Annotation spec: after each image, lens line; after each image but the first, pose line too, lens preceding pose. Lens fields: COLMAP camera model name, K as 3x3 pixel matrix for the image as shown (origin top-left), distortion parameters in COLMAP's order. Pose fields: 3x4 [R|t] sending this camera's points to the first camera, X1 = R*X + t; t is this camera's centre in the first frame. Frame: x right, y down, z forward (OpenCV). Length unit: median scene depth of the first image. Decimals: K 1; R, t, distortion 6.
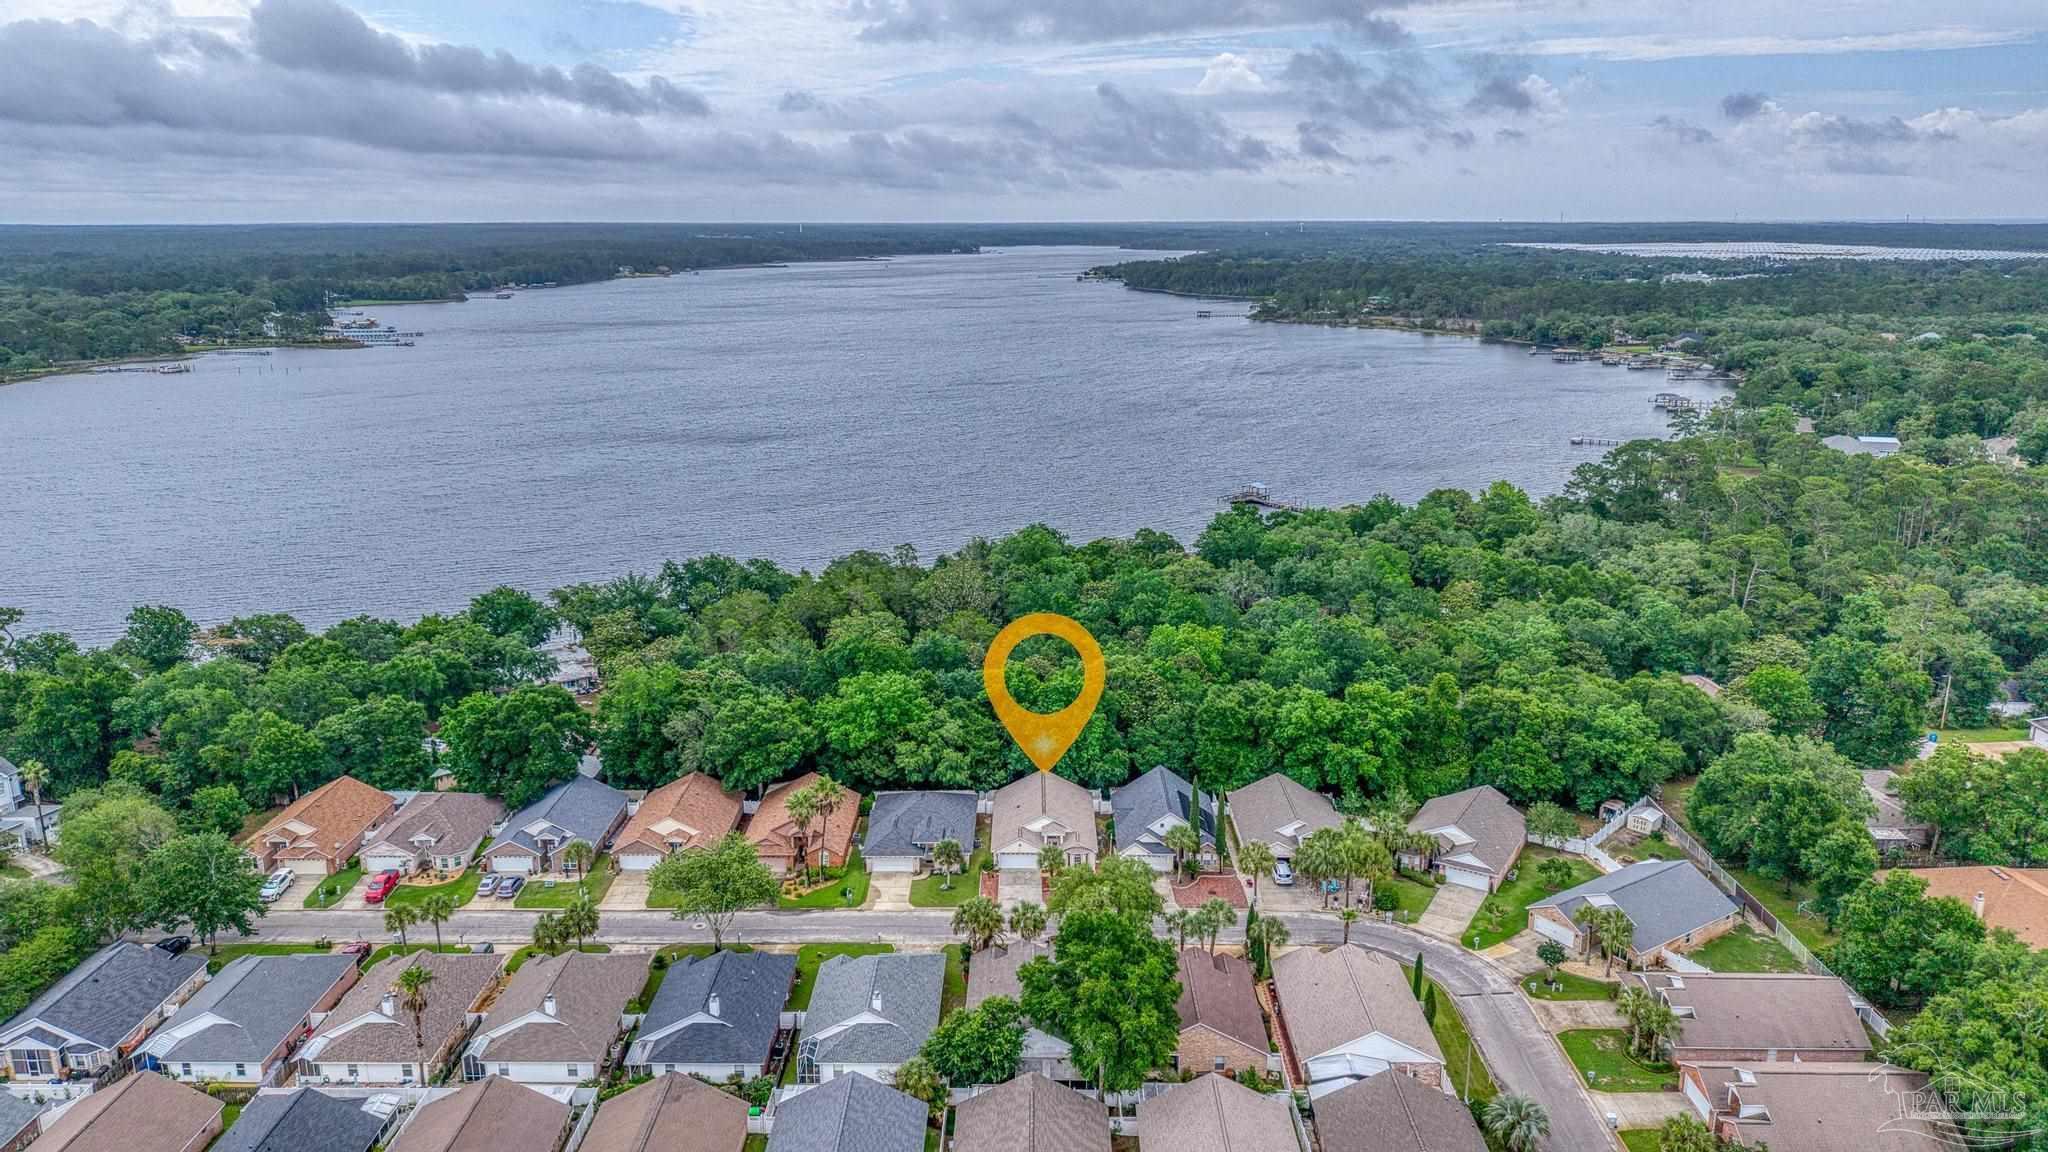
lens RADIAL K [[1422.2, 0, 1024.0], [0, 1422.2, 576.0], [0, 0, 1]] dist [0.116229, -0.178440]
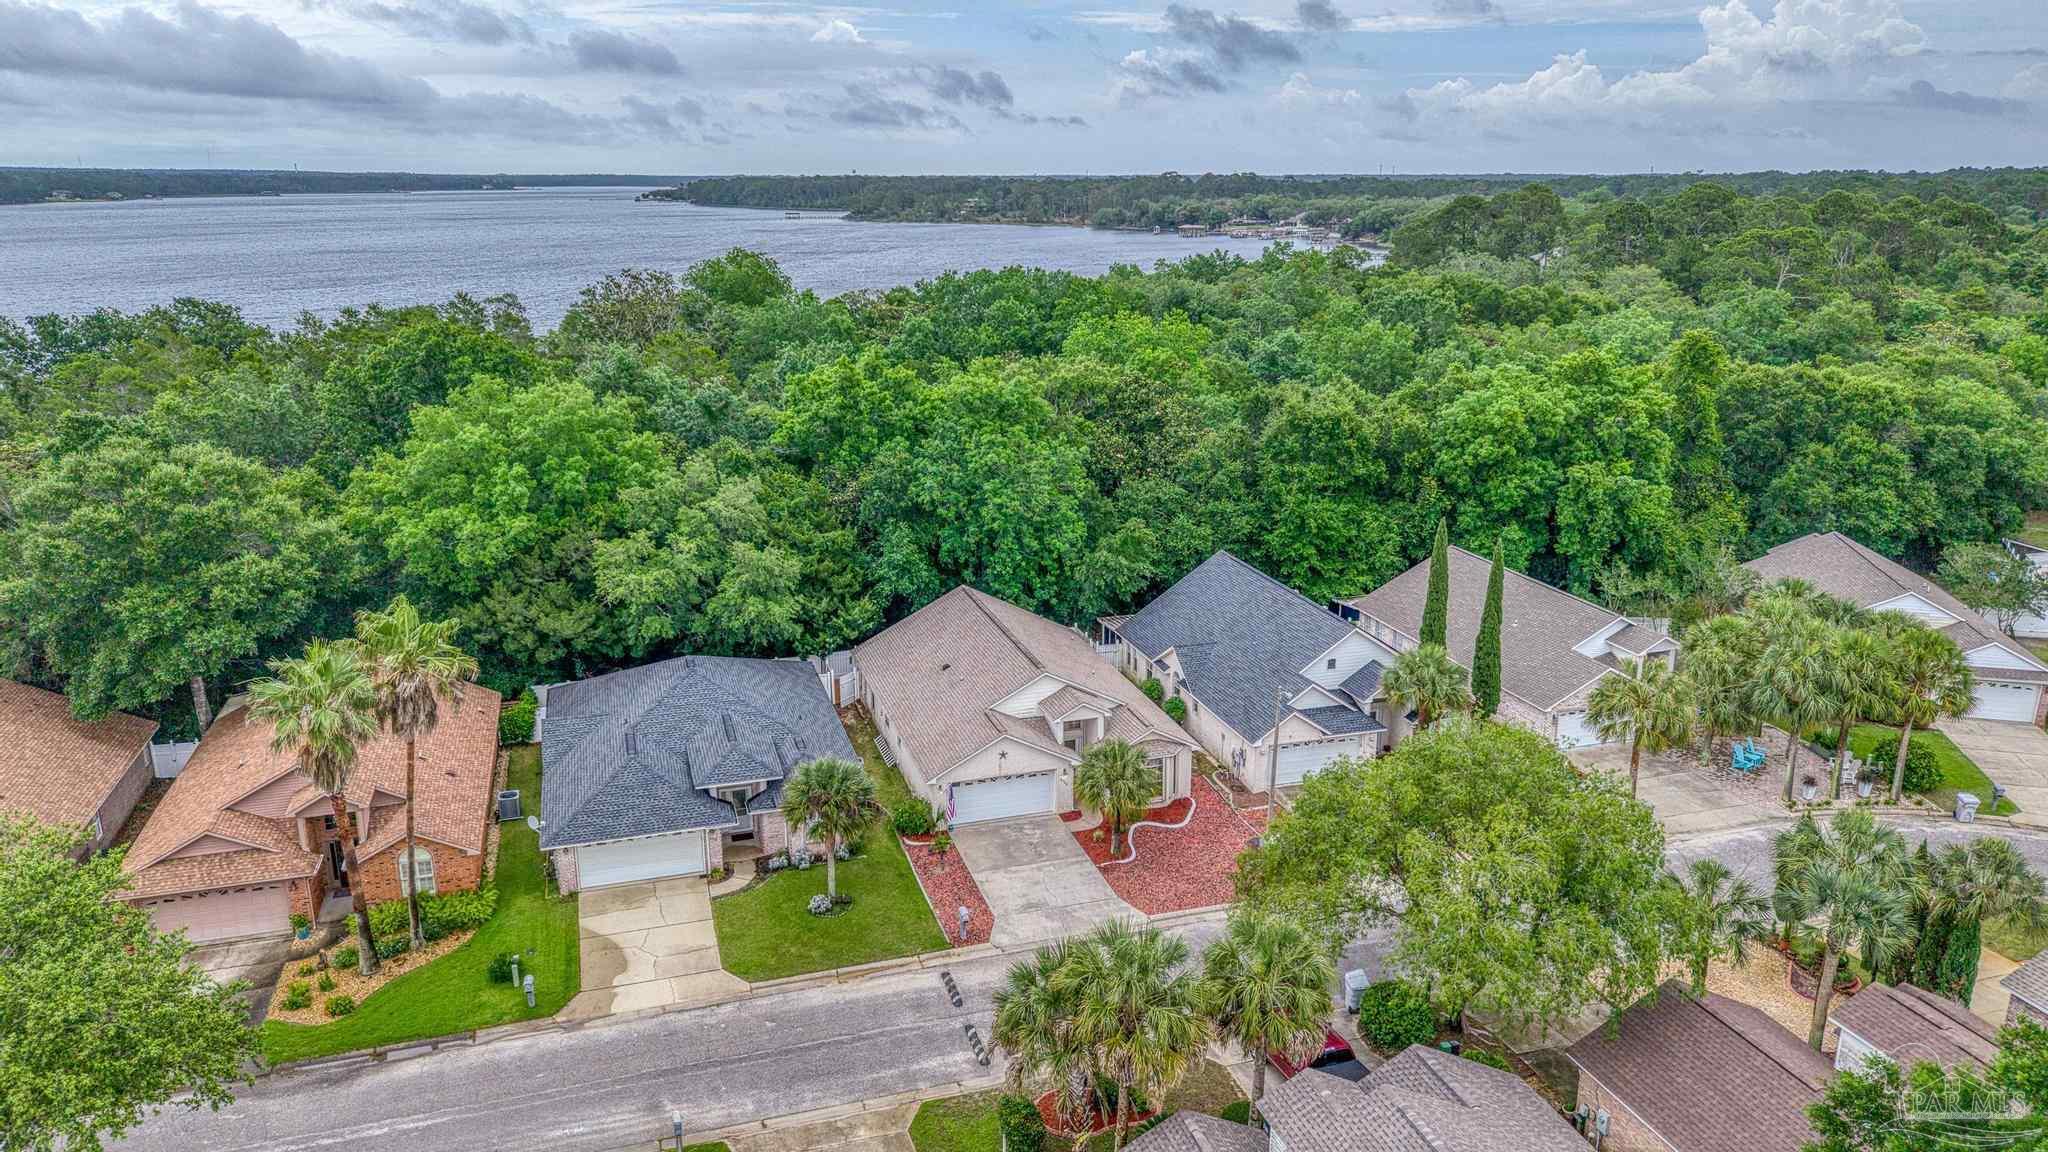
lens RADIAL K [[1422.2, 0, 1024.0], [0, 1422.2, 576.0], [0, 0, 1]] dist [0.116229, -0.178440]
pose [[0.954555, -0.086808, 0.285114, -0.091343], [0.078229, 0.996077, 0.041363, 0.121472], [-0.287586, -0.017179, 0.957601, 0.616625]]
